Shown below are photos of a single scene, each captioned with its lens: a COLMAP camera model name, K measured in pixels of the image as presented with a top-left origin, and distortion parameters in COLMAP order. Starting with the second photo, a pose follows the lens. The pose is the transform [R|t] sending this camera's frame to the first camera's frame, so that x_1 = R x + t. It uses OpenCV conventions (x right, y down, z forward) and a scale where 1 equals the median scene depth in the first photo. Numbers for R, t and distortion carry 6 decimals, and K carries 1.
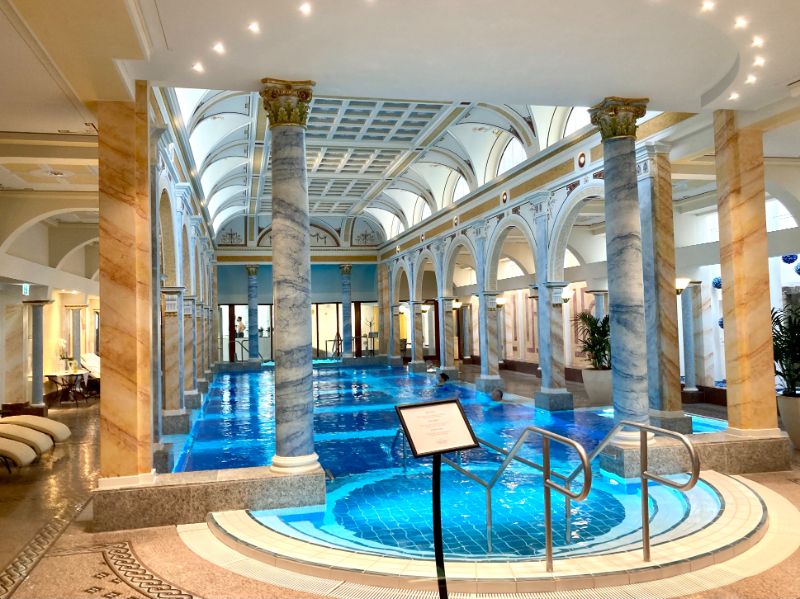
lens RADIAL K [[659.4, 0, 402.1], [0, 659.4, 291.4], [0, 0, 1]] dist [0.047711, -0.042504]
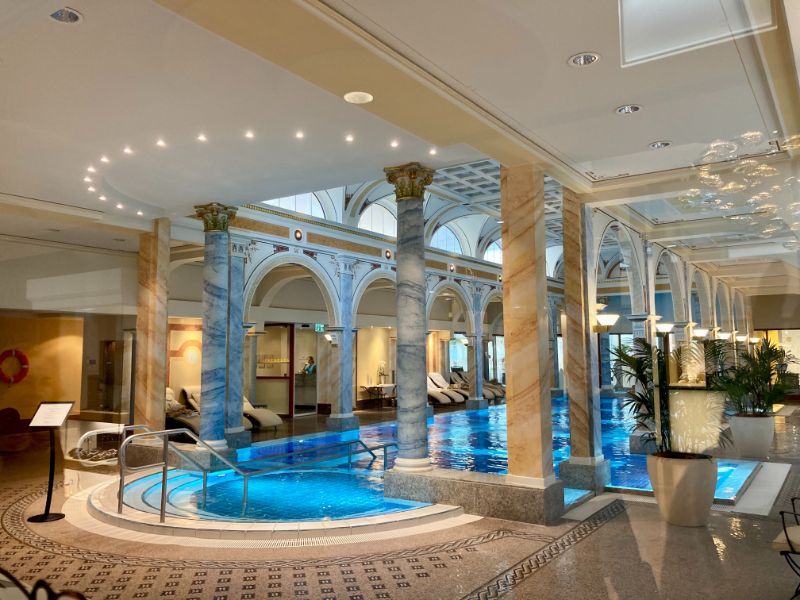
lens RADIAL K [[659.4, 0, 402.1], [0, 659.4, 291.9], [0, 0, 1]] dist [0.047711, -0.042504]
pose [[0.680670, -0.049280, -0.730931, 1.120958], [0.021038, 0.998638, -0.047738, -0.016176], [0.732288, 0.017116, 0.680780, 0.219391]]
